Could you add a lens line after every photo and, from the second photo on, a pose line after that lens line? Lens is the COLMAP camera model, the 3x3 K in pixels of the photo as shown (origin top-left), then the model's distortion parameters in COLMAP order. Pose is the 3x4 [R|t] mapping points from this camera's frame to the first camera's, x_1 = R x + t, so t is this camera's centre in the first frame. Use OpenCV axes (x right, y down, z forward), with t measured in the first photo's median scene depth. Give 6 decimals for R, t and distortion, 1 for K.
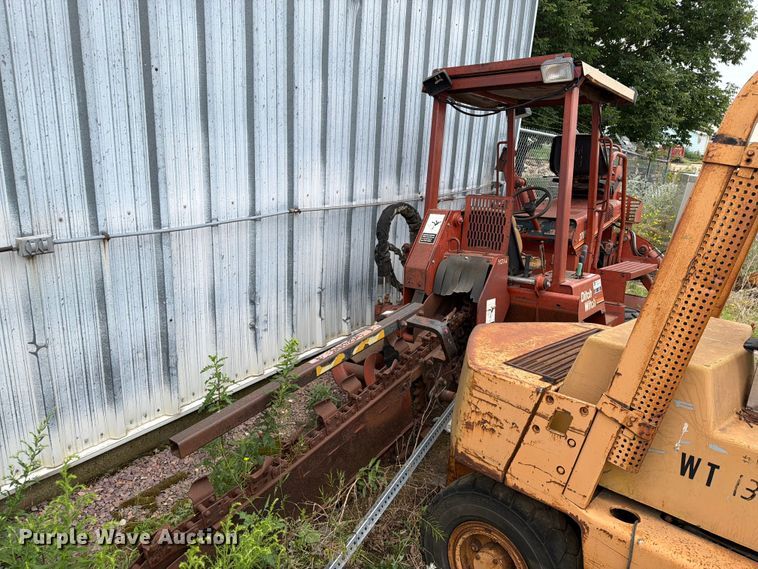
lens RADIAL K [[529.7, 0, 375.3], [0, 529.7, 284.9], [0, 0, 1]] dist [0.053675, -0.071229]
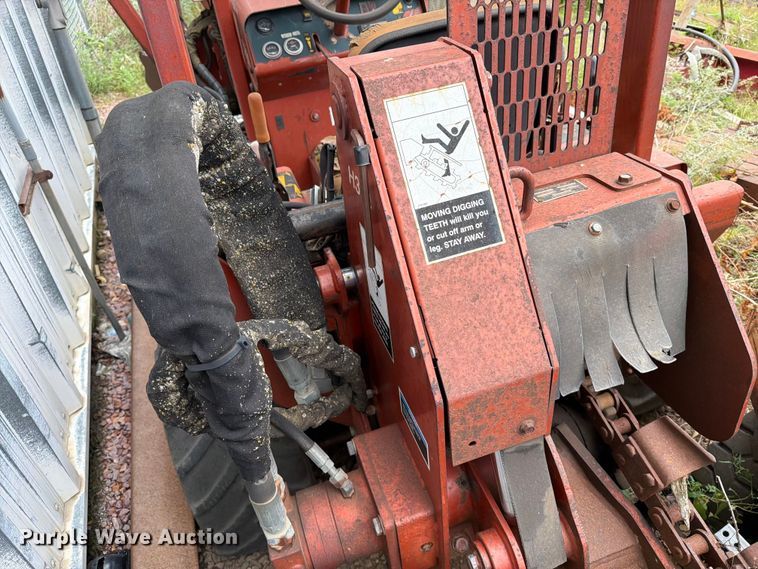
lens RADIAL K [[536.6, 0, 378.5], [0, 536.6, 291.6], [0, 0, 1]] dist [0.040361, -0.057777]
pose [[0.536694, -0.574407, 0.618075, -0.066918], [0.284640, 0.812822, 0.508233, -0.204670], [-0.794317, -0.096837, 0.599736, 1.011936]]
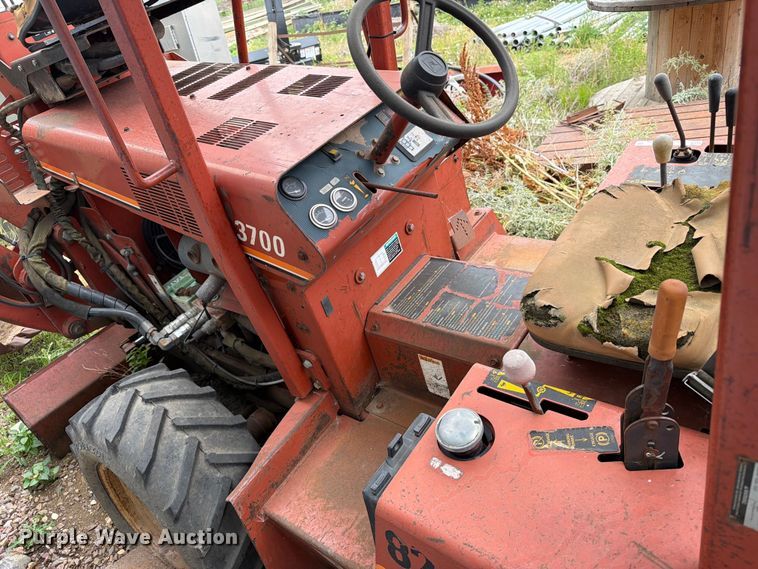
lens RADIAL K [[529.7, 0, 373.3], [0, 529.7, 284.8], [0, 0, 1]] dist [0.053675, -0.071229]
pose [[-0.041932, -0.591331, 0.805338, 0.047917], [0.457847, 0.705061, 0.541540, -0.303087], [-0.888042, 0.391429, 0.241175, 1.368355]]
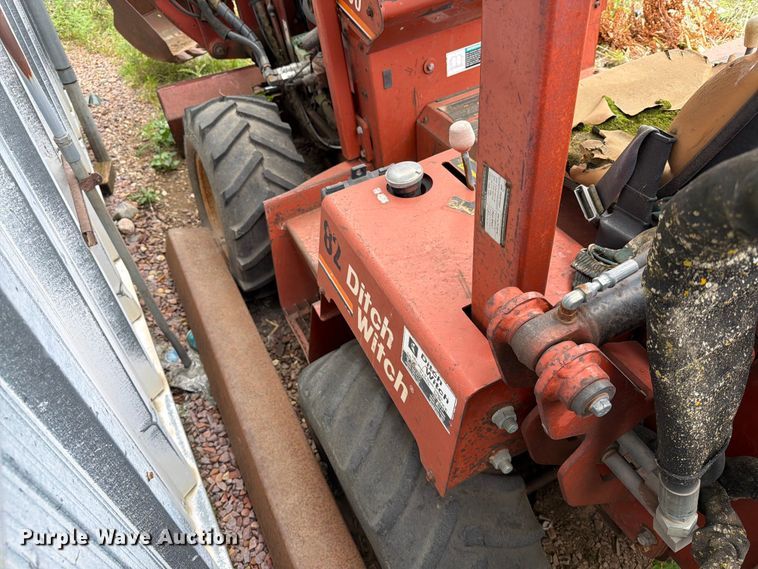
lens RADIAL K [[529.7, 0, 381.2], [0, 529.7, 286.8], [0, 0, 1]] dist [0.053675, -0.071229]
pose [[0.409860, -0.690654, 0.595829, -0.039169], [0.297613, 0.718722, 0.628383, -0.248242], [-0.862231, -0.080223, 0.500123, 1.258193]]
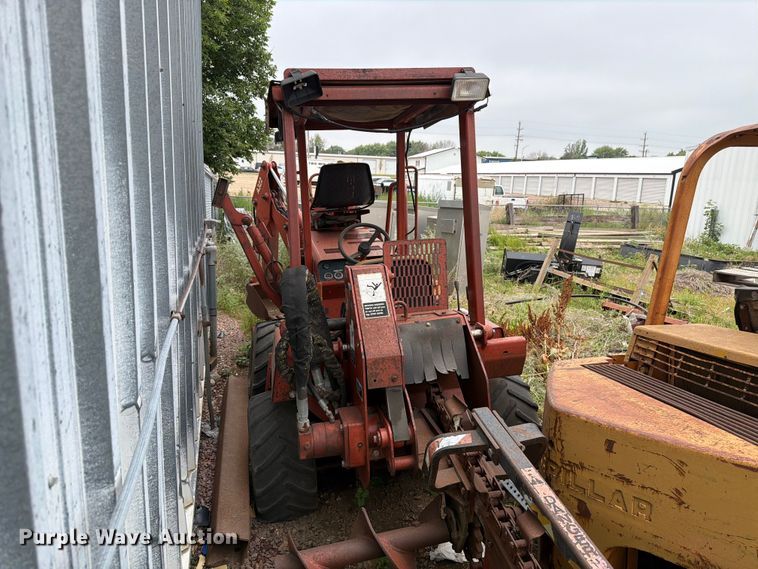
lens RADIAL K [[529.7, 0, 375.3], [0, 529.7, 279.2], [0, 0, 1]] dist [0.053675, -0.071229]
pose [[0.622797, -0.176663, 0.762177, -0.470782], [0.221017, 0.974221, 0.045213, -0.178102], [-0.750517, 0.140295, 0.645788, 0.620254]]
